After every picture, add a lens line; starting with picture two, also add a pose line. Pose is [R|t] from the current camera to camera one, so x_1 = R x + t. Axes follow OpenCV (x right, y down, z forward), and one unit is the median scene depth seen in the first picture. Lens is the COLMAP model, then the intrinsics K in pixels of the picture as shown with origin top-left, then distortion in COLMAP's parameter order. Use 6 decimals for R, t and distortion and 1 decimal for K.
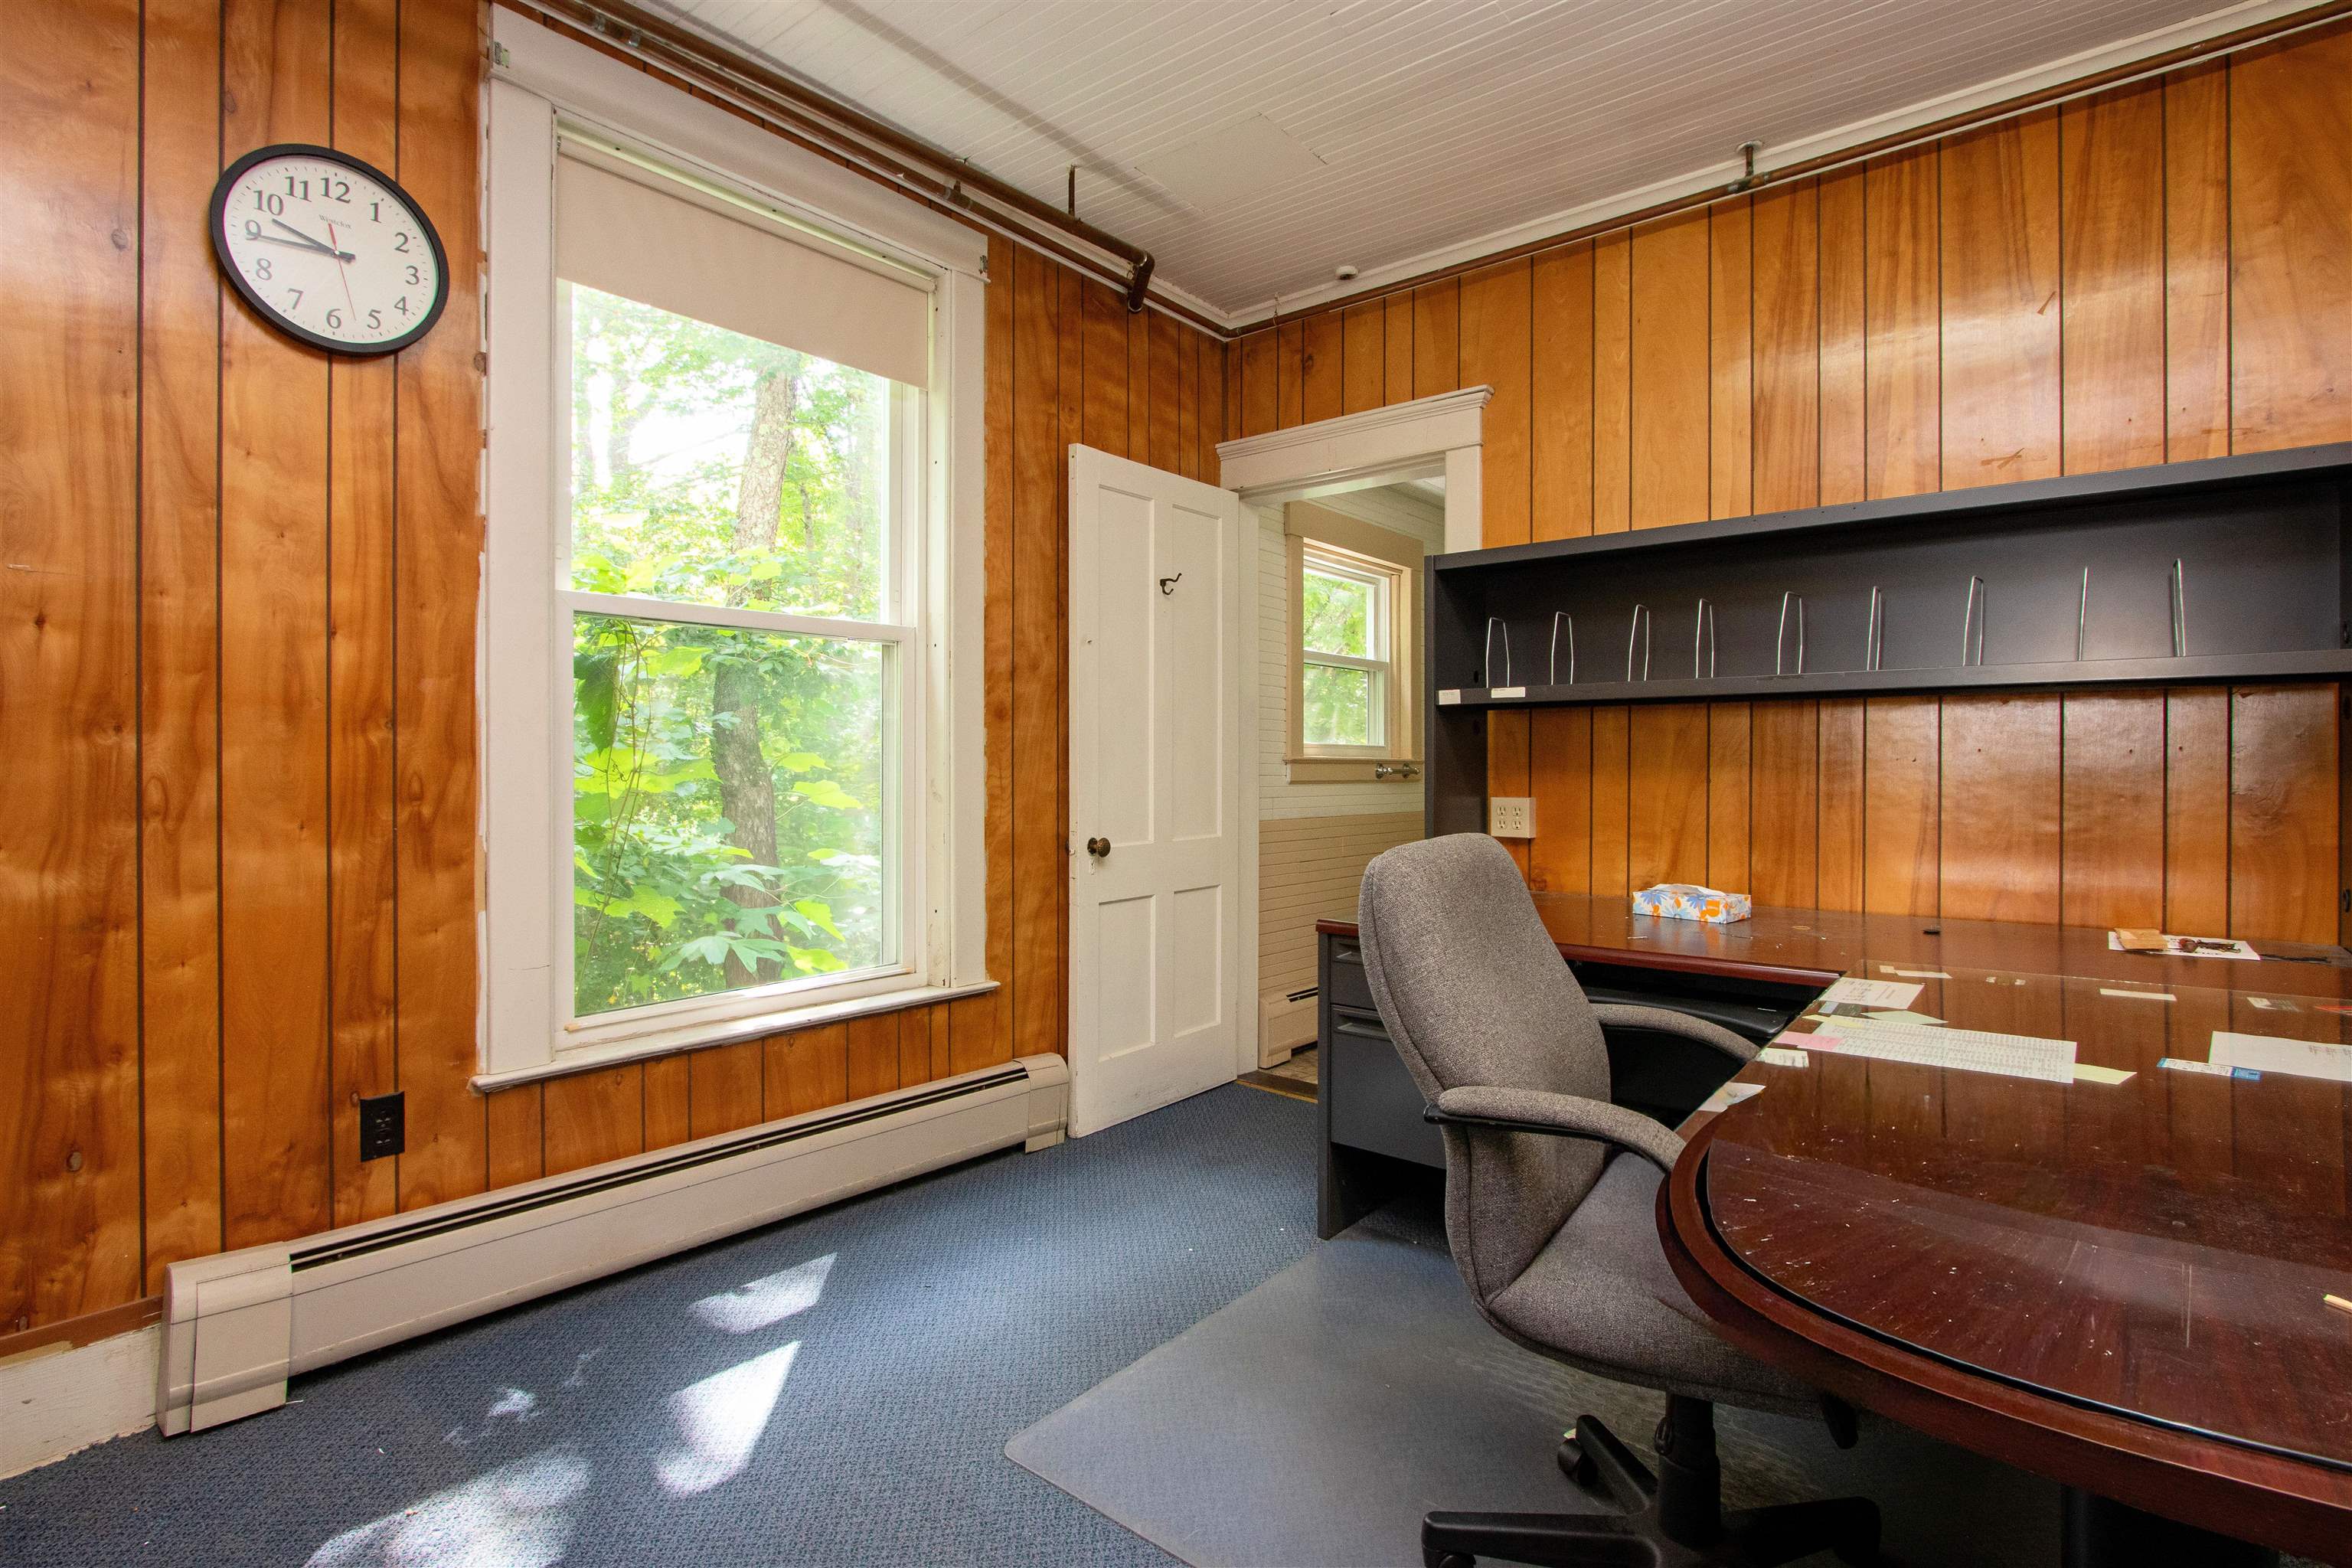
lens RADIAL K [[1139.0, 0, 1172.3], [0, 1139.0, 762.9], [0, 0, 1]] dist [-0.014783, 0.001799]
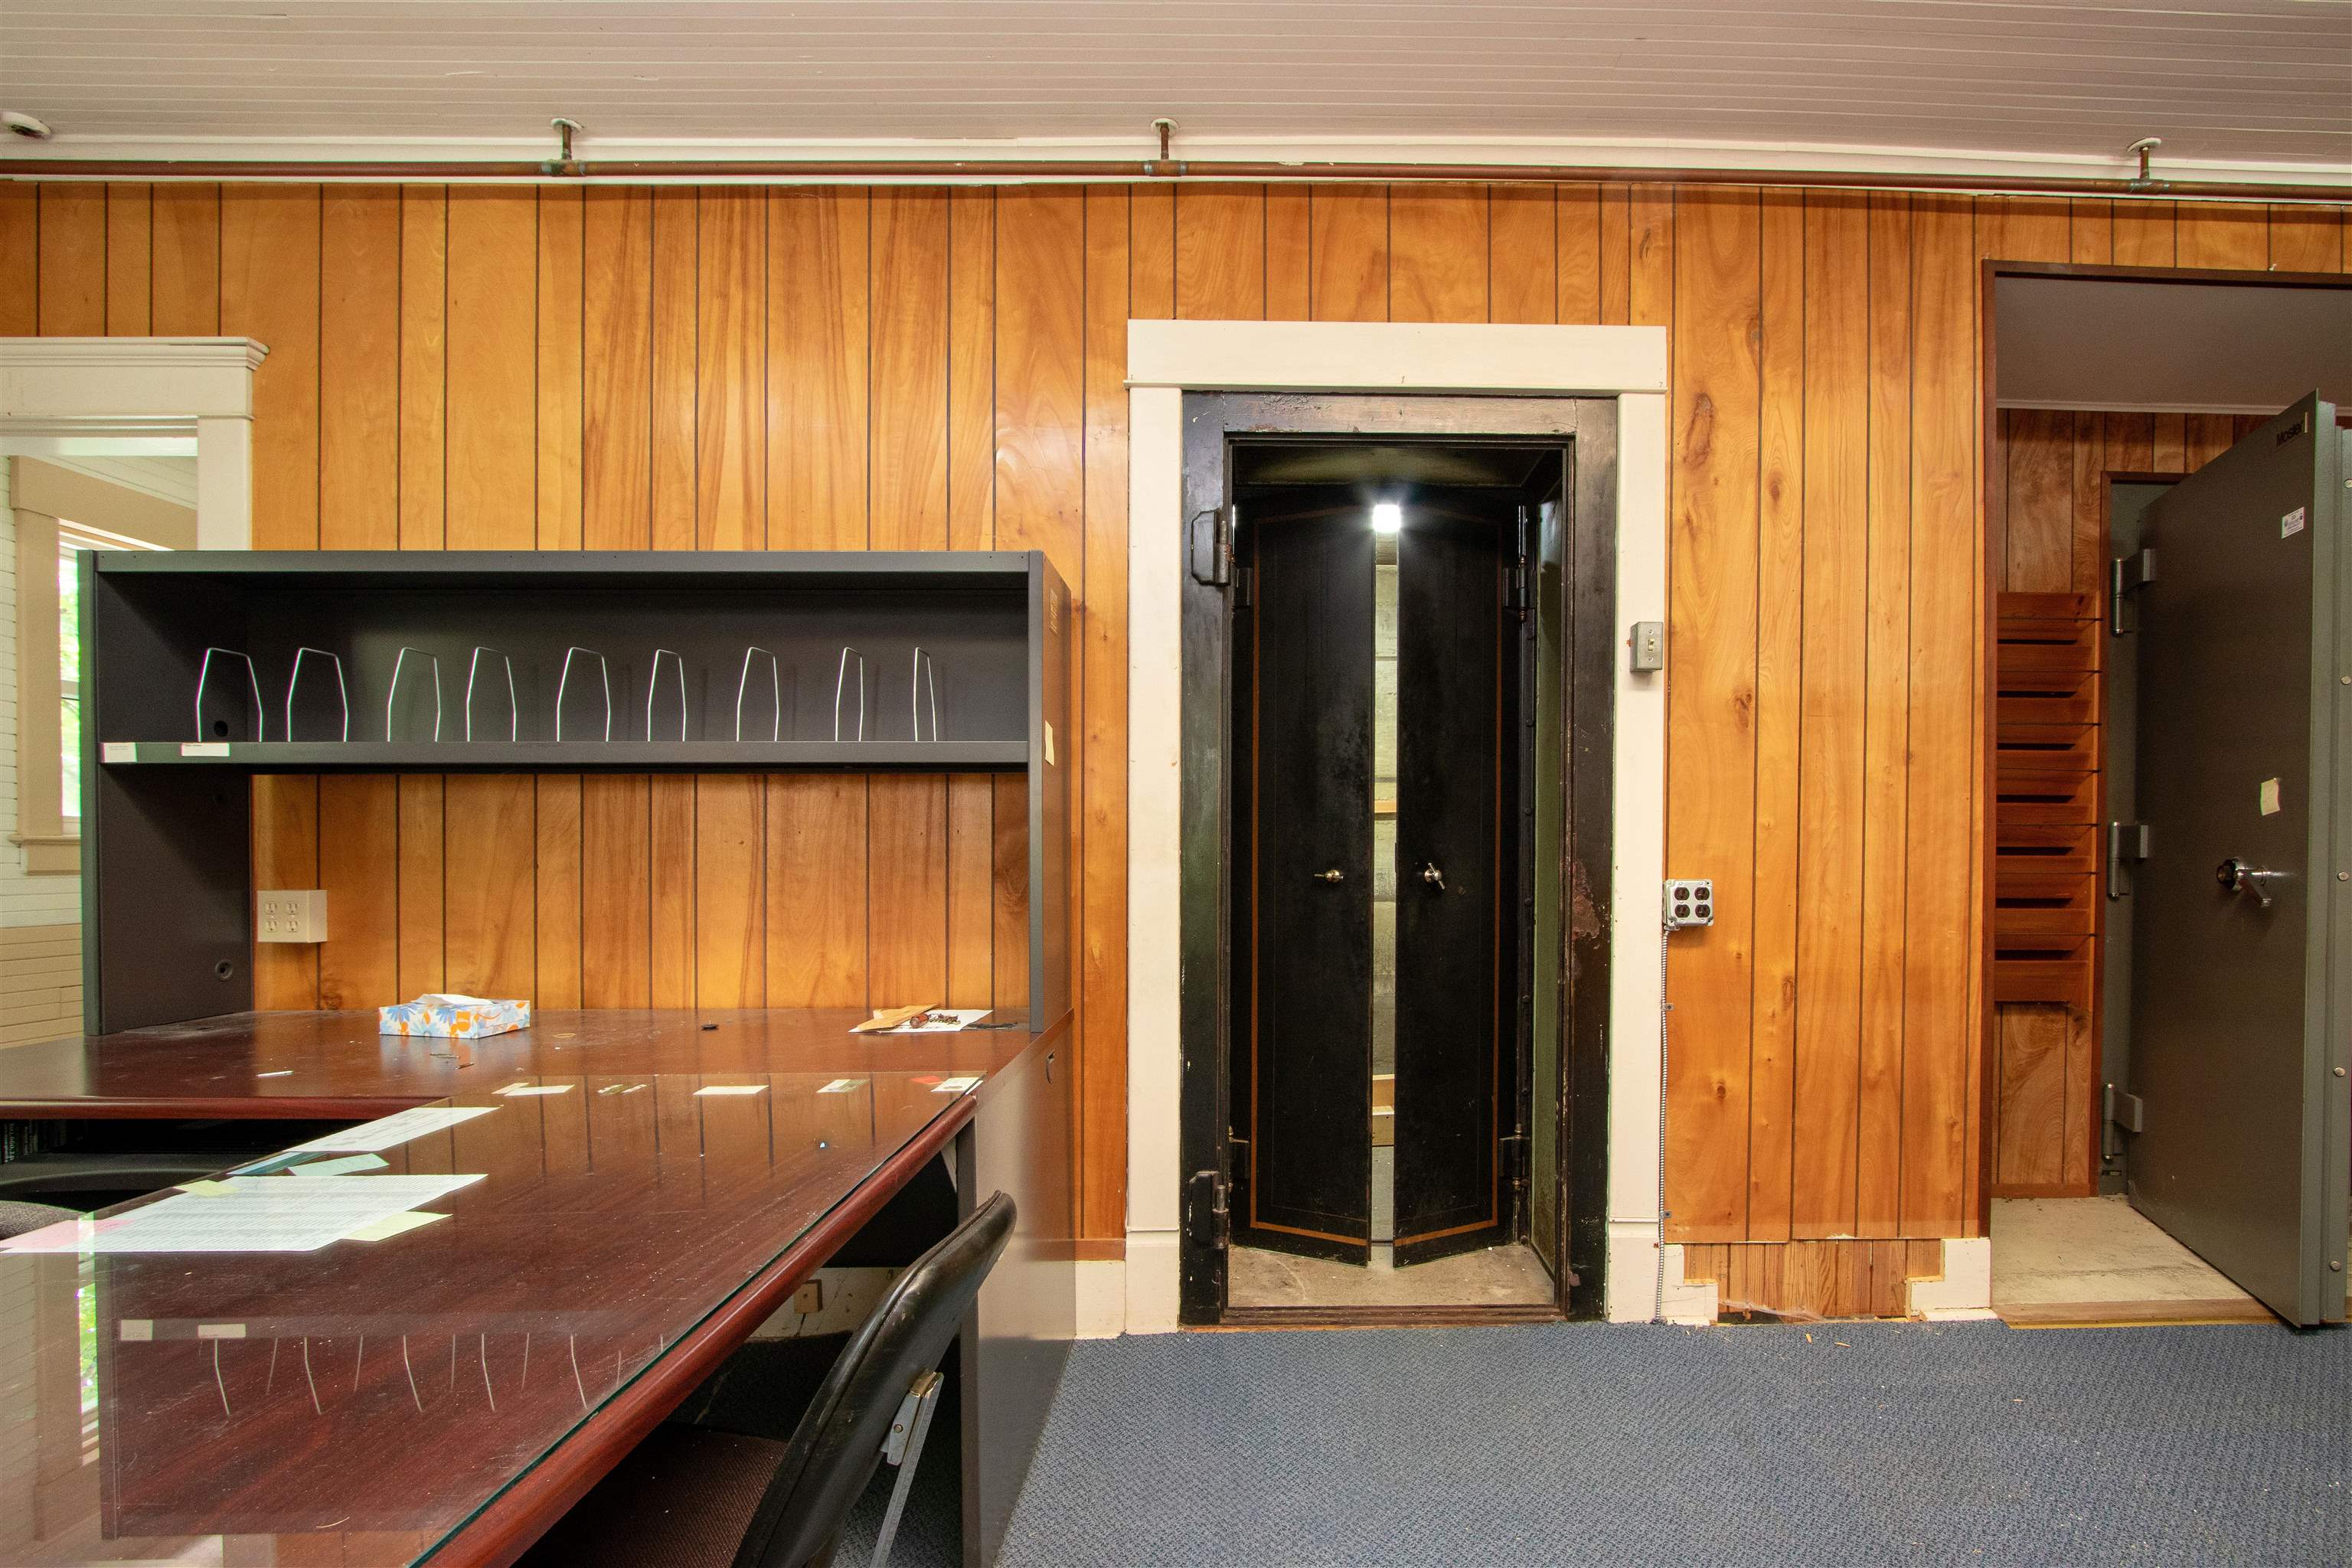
lens RADIAL K [[1139.0, 0, 1296.6], [0, 1139.0, 859.3], [0, 0, 1]] dist [-0.014783, 0.001799]
pose [[0.756725, -0.008518, 0.653678, 0.355626], [-0.000598, 0.999906, 0.013722, -0.001020], [-0.653733, -0.010774, 0.756648, -0.013547]]
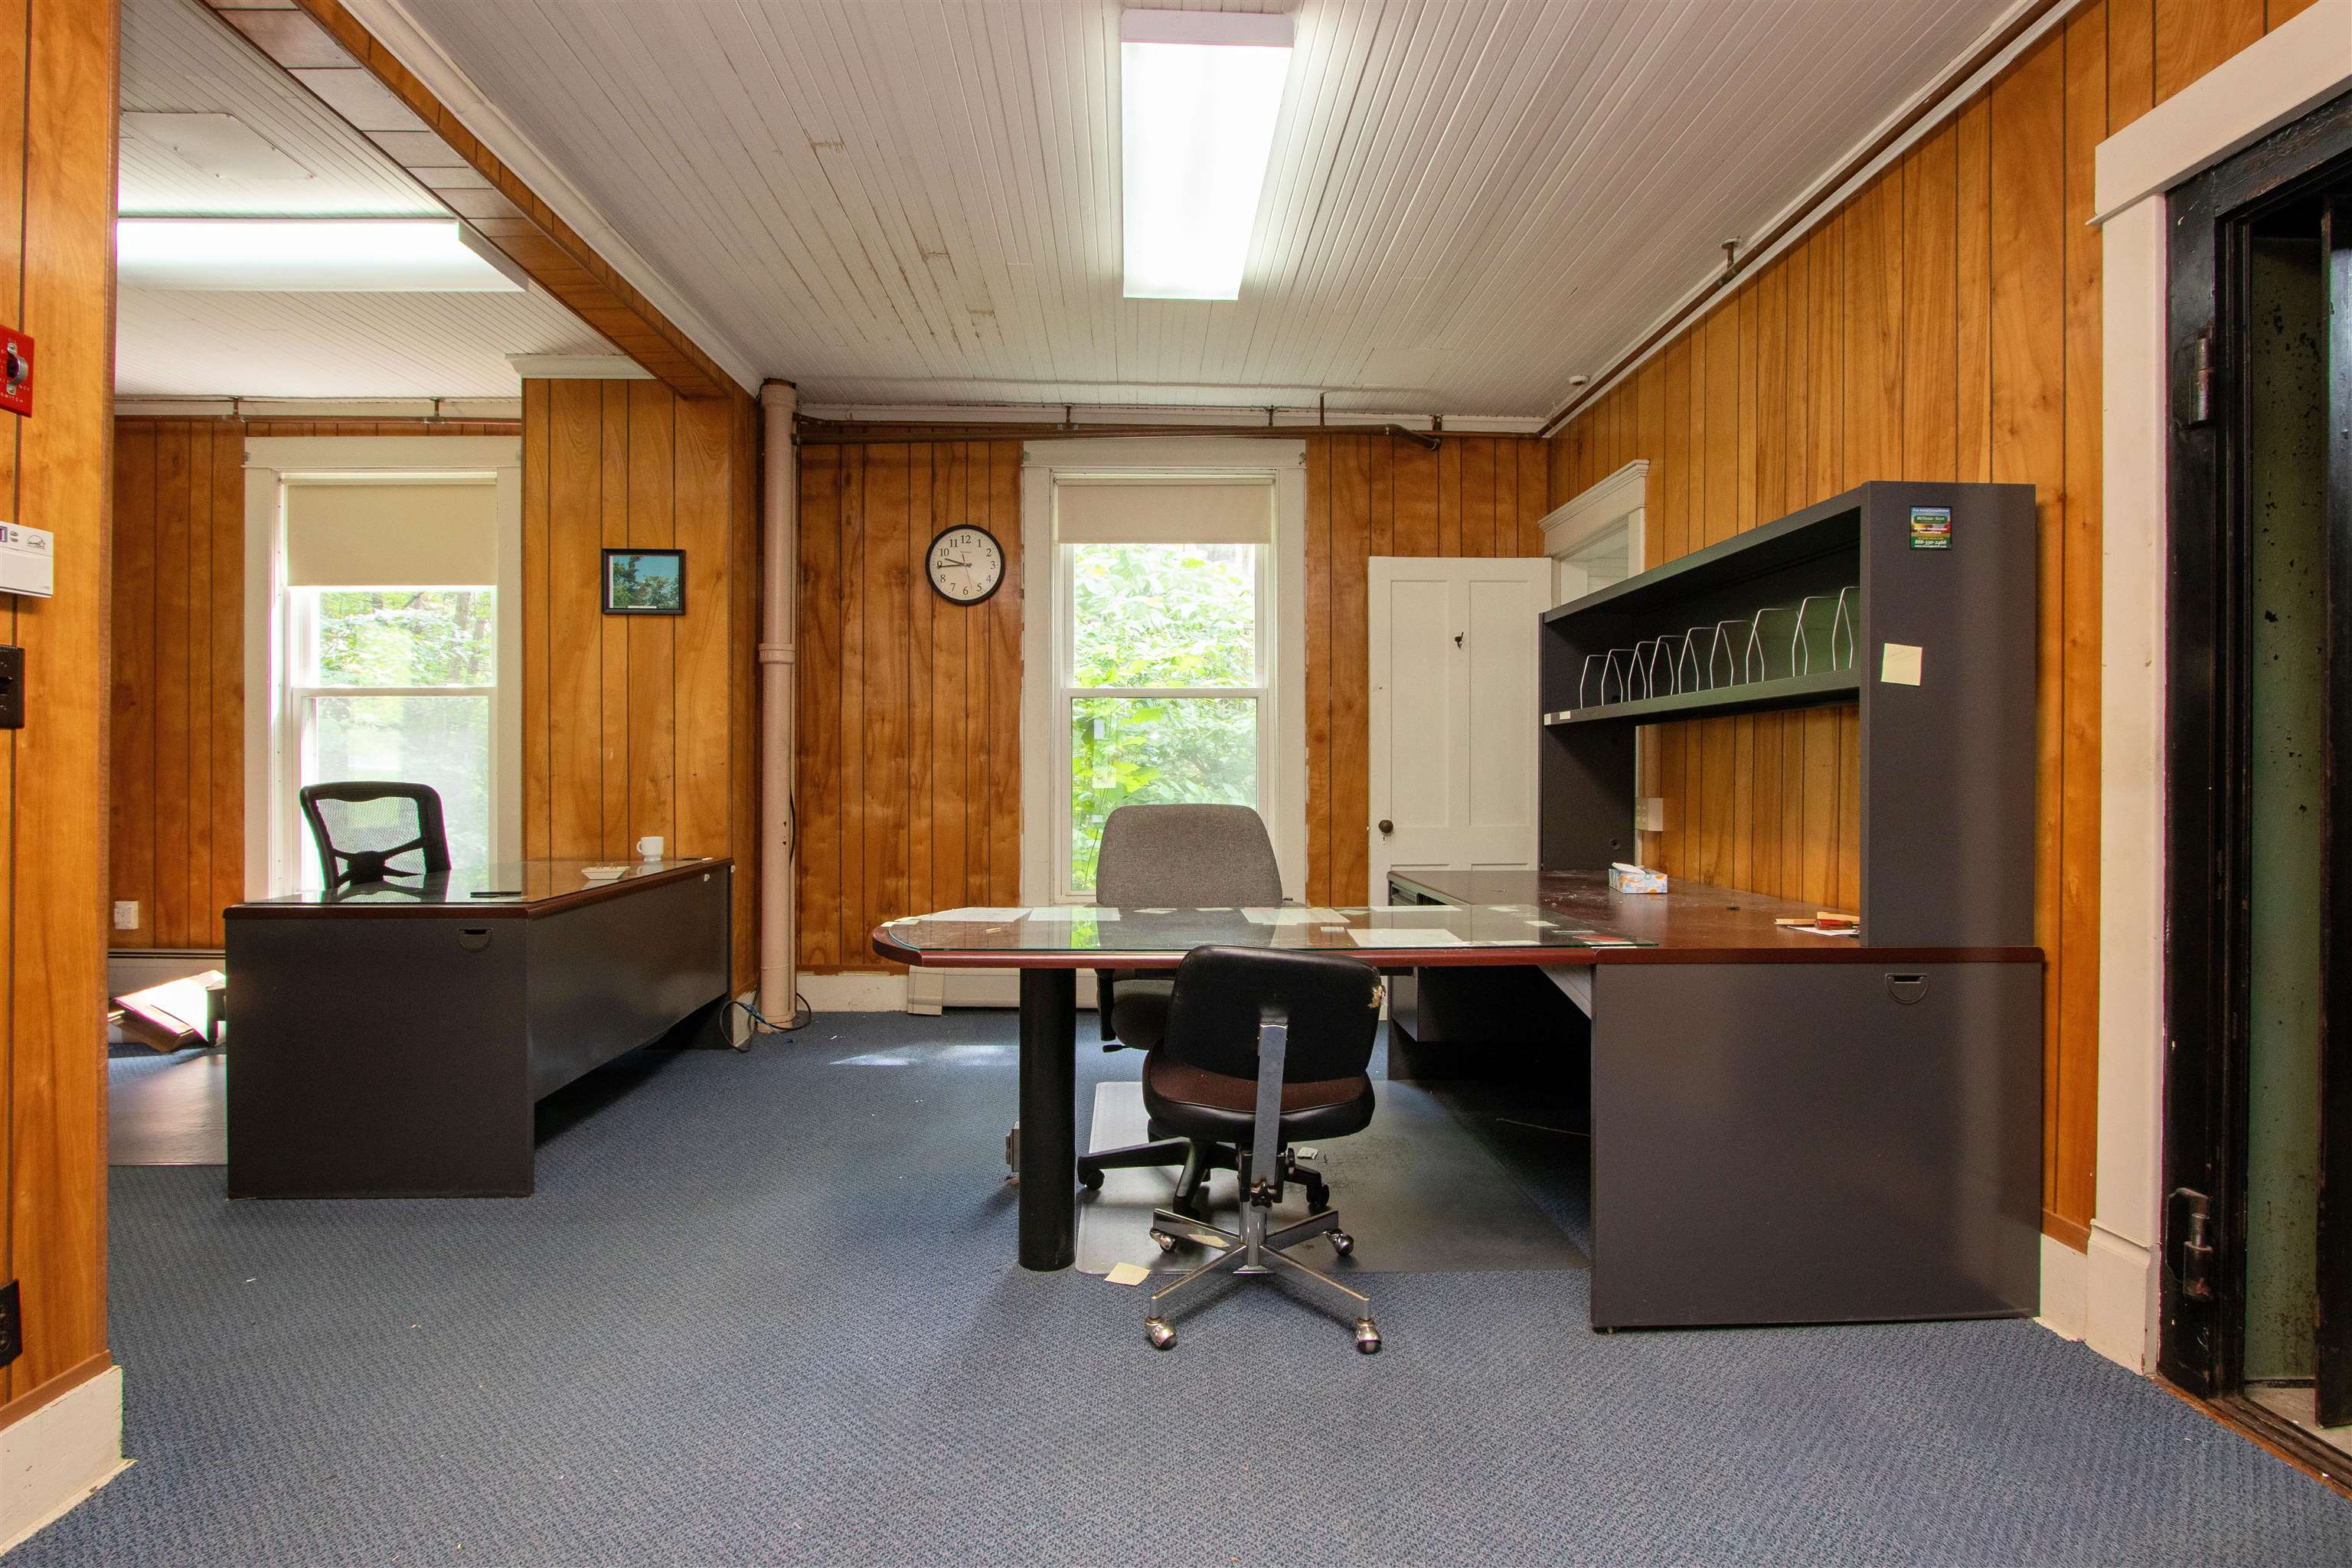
lens RADIAL K [[1139.0, 0, 1149.6], [0, 1139.0, 771.0], [0, 0, 1]] dist [-0.014783, 0.001799]
pose [[0.641380, -0.000819, -0.767223, 0.983159], [-0.002343, 0.999993, -0.003027, 0.007435], [0.767219, 0.003739, 0.641374, -0.203931]]
